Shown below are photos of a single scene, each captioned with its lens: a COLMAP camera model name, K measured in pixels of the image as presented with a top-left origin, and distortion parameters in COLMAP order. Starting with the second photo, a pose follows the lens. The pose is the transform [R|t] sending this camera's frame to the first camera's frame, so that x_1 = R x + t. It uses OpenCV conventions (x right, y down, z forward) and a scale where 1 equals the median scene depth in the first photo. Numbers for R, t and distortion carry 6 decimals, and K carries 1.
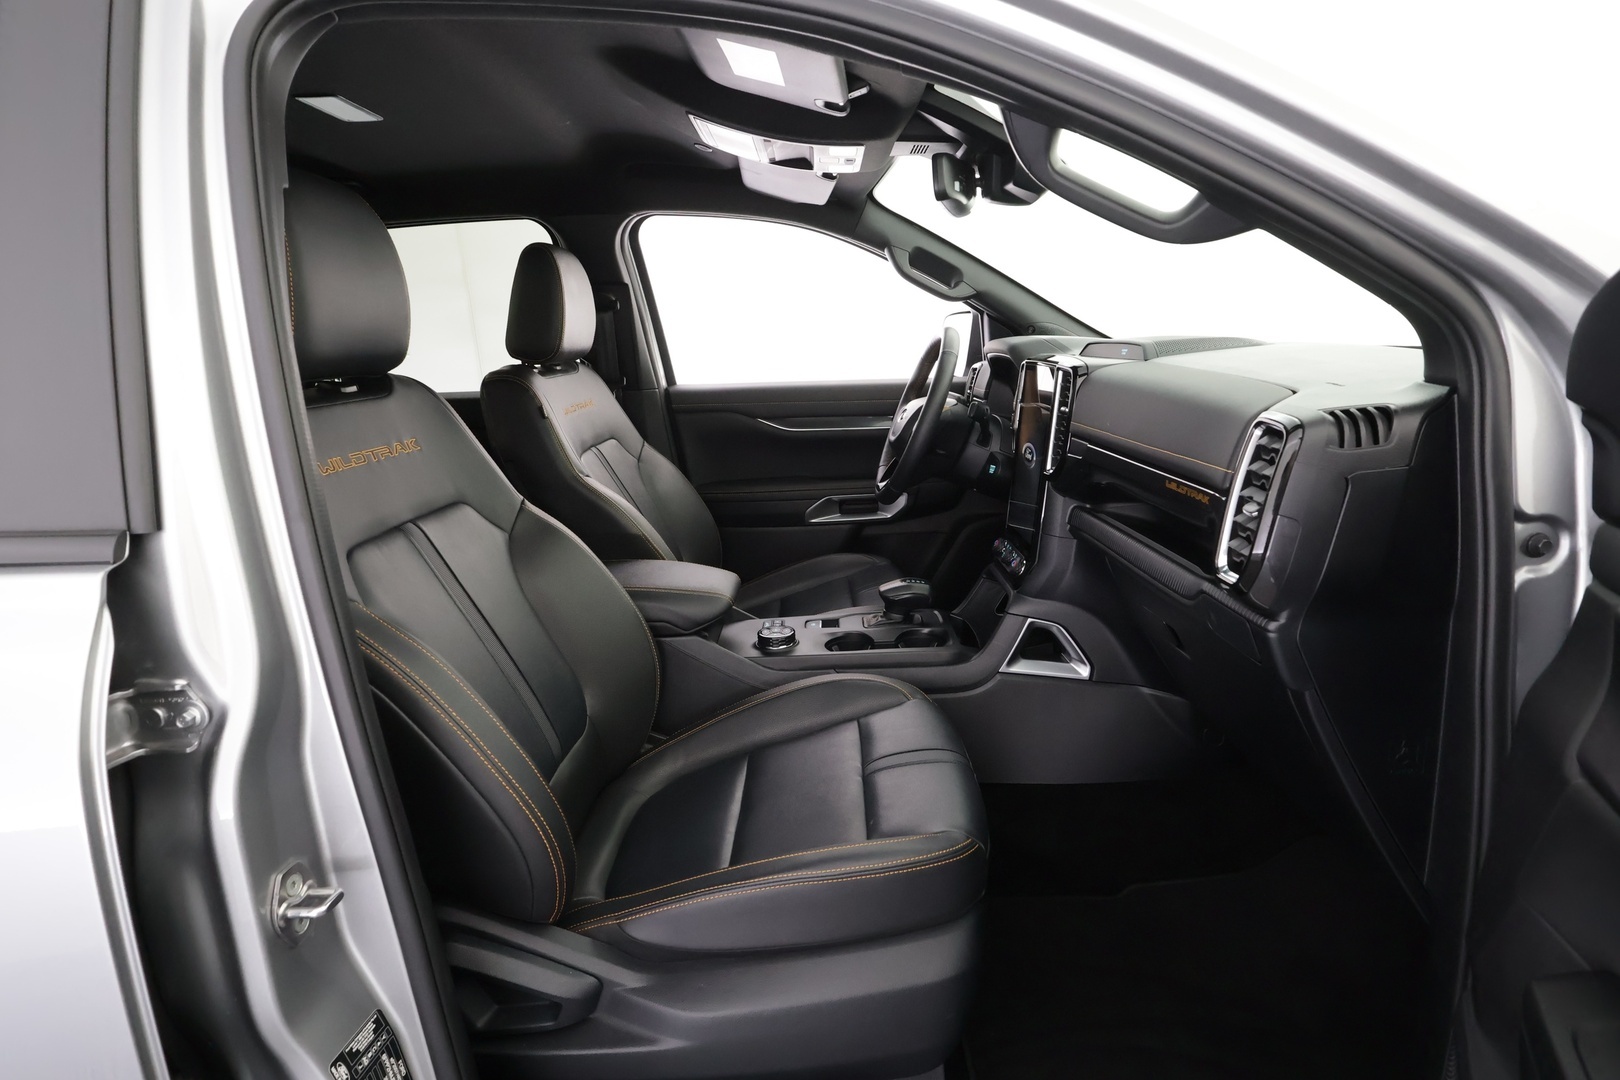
lens RADIAL K [[855.9, 0, 810.0], [0, 855.9, 540.0], [0, 0, 1]] dist [0.001883, 0.000563]
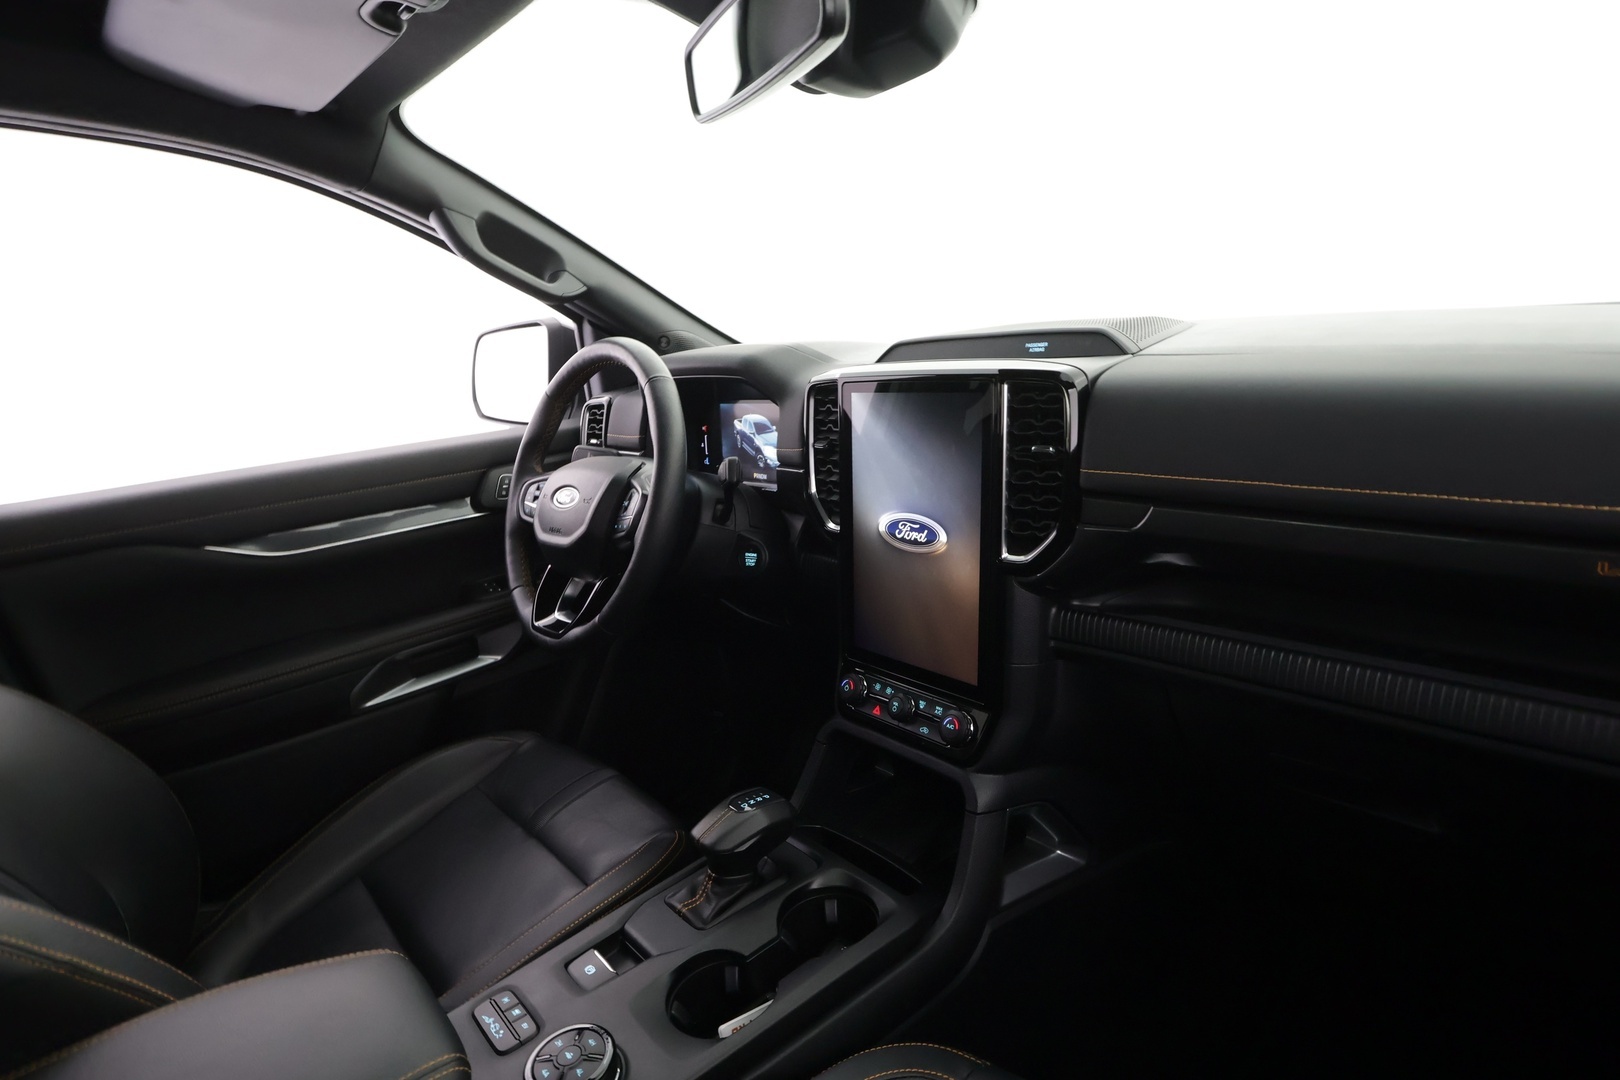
lens RADIAL K [[855.9, 0, 810.0], [0, 855.9, 540.0], [0, 0, 1]] dist [0.001883, 0.000563]
pose [[0.755271, -0.198984, 0.624476, -0.118657], [0.220167, 0.974459, 0.044223, -0.097511], [-0.617326, 0.104089, 0.779791, 0.417401]]
